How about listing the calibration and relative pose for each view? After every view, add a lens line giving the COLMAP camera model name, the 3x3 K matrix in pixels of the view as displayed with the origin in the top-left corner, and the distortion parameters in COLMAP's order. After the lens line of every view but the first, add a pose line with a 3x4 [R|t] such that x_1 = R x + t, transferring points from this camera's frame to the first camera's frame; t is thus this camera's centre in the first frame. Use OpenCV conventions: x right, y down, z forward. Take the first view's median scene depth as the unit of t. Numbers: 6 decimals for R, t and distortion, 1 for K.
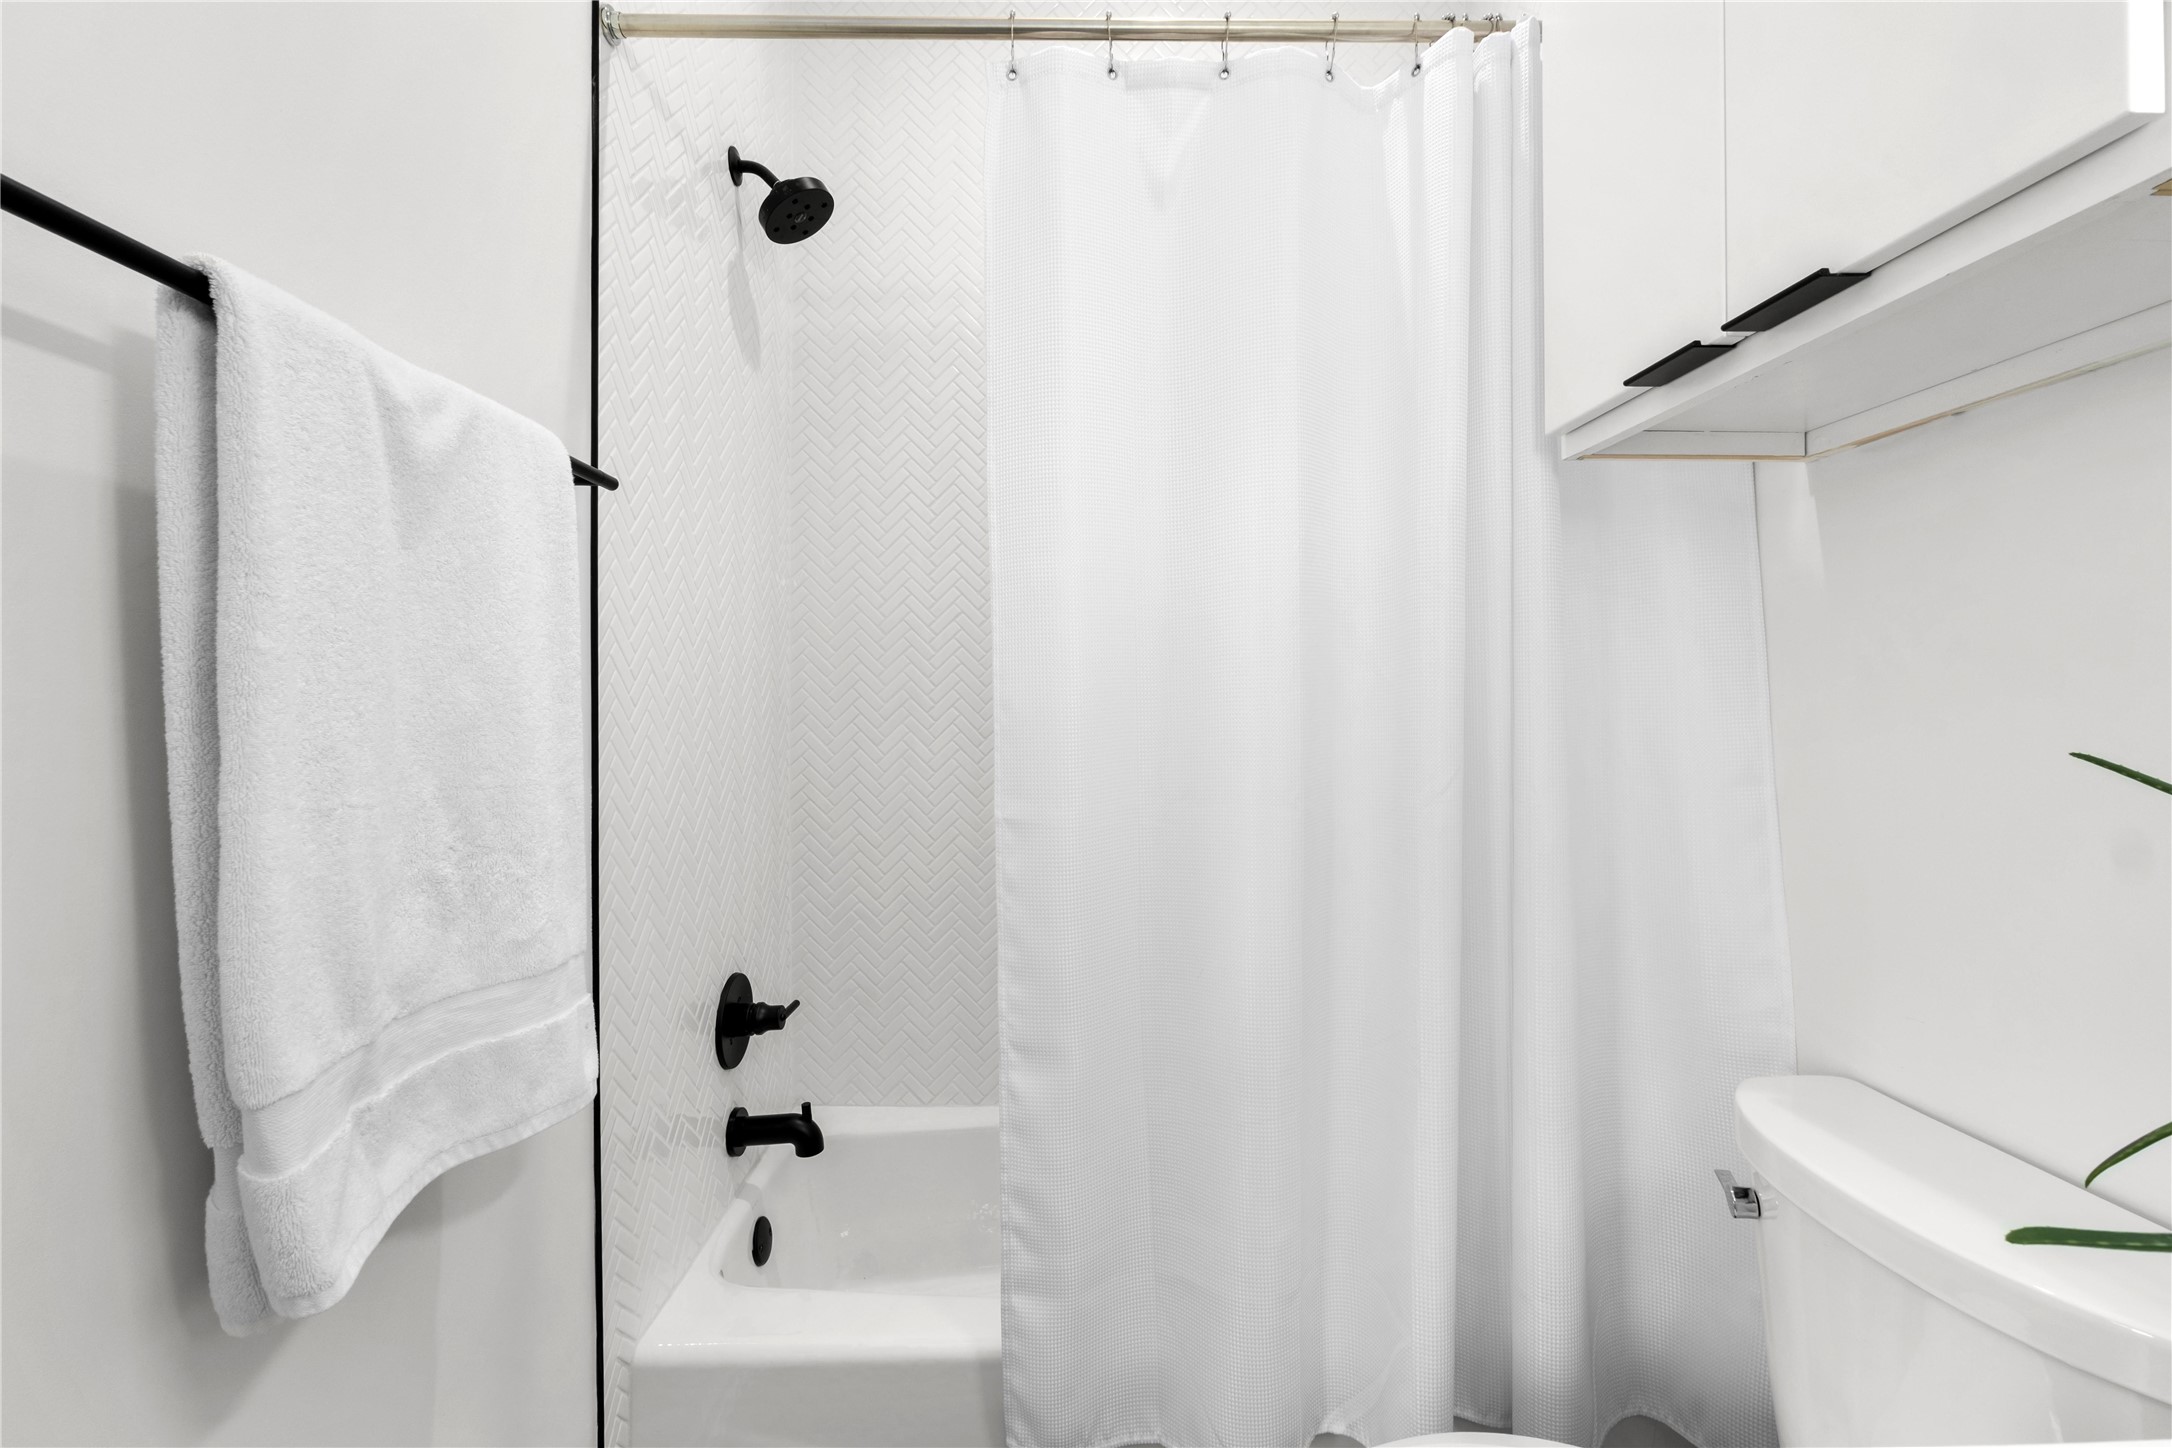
lens RADIAL K [[931.0, 0, 1089.3], [0, 931.0, 715.9], [0, 0, 1]] dist [-0.019745, 0.006769]
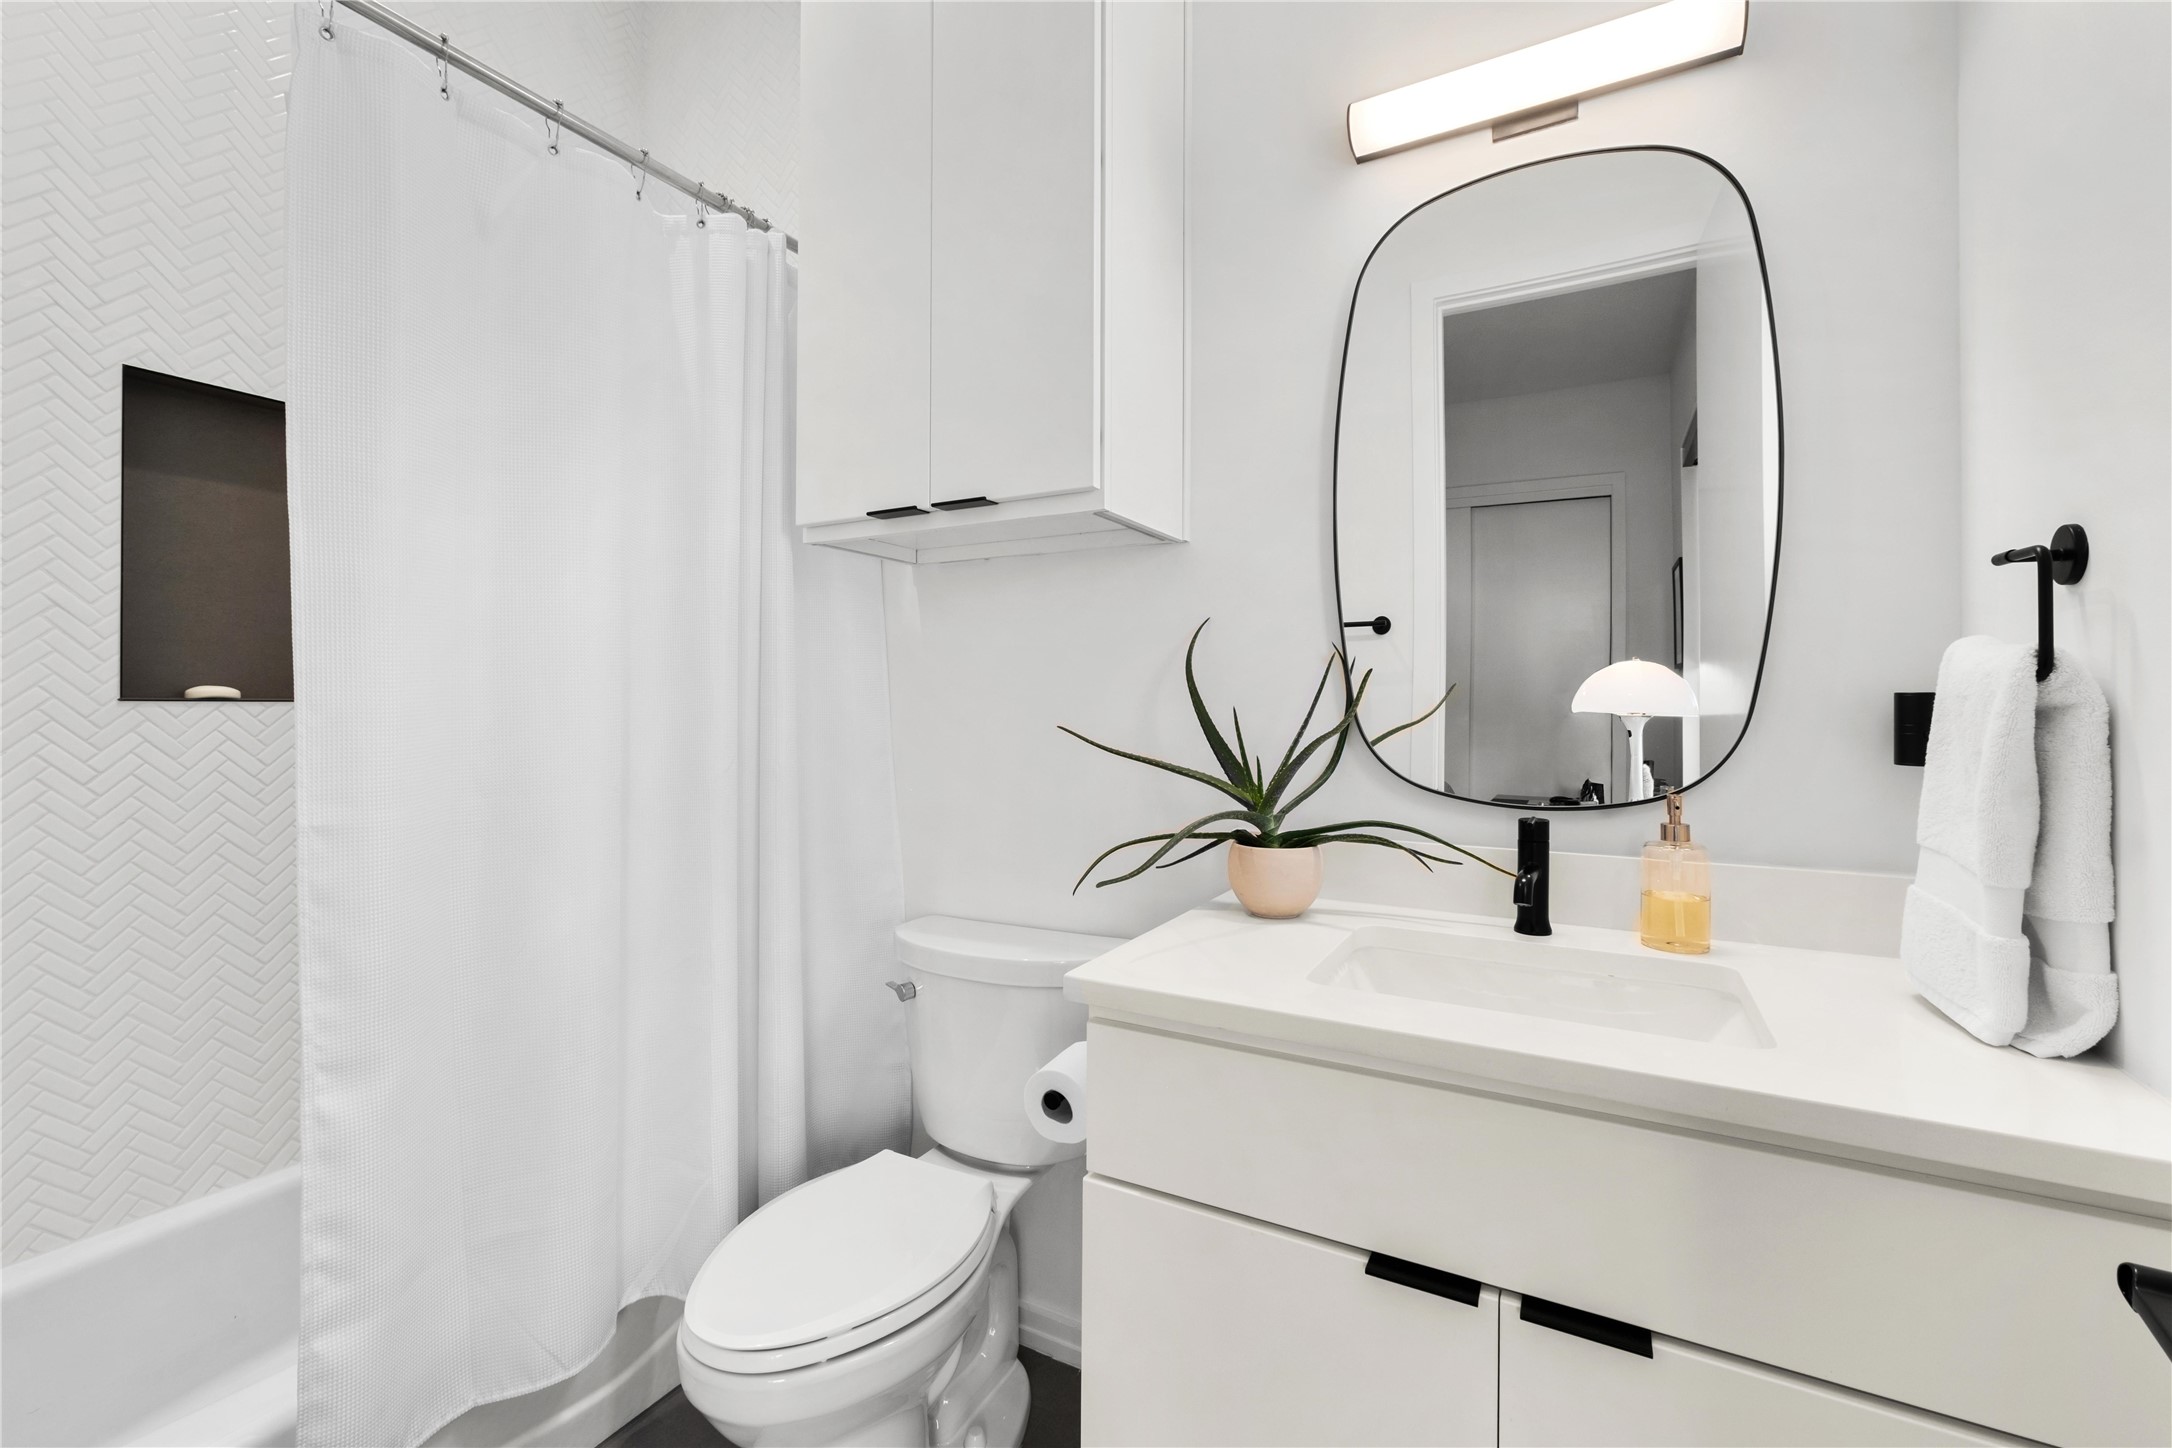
lens RADIAL K [[893.4, 0, 1086.0], [0, 893.4, 724.0], [0, 0, 1]] dist [-0.000292, -0.000443]
pose [[0.514336, -0.013038, 0.857490, -0.464243], [0.003808, 0.999909, 0.012919, -0.000885], [-0.857580, -0.003379, 0.514339, -0.128269]]
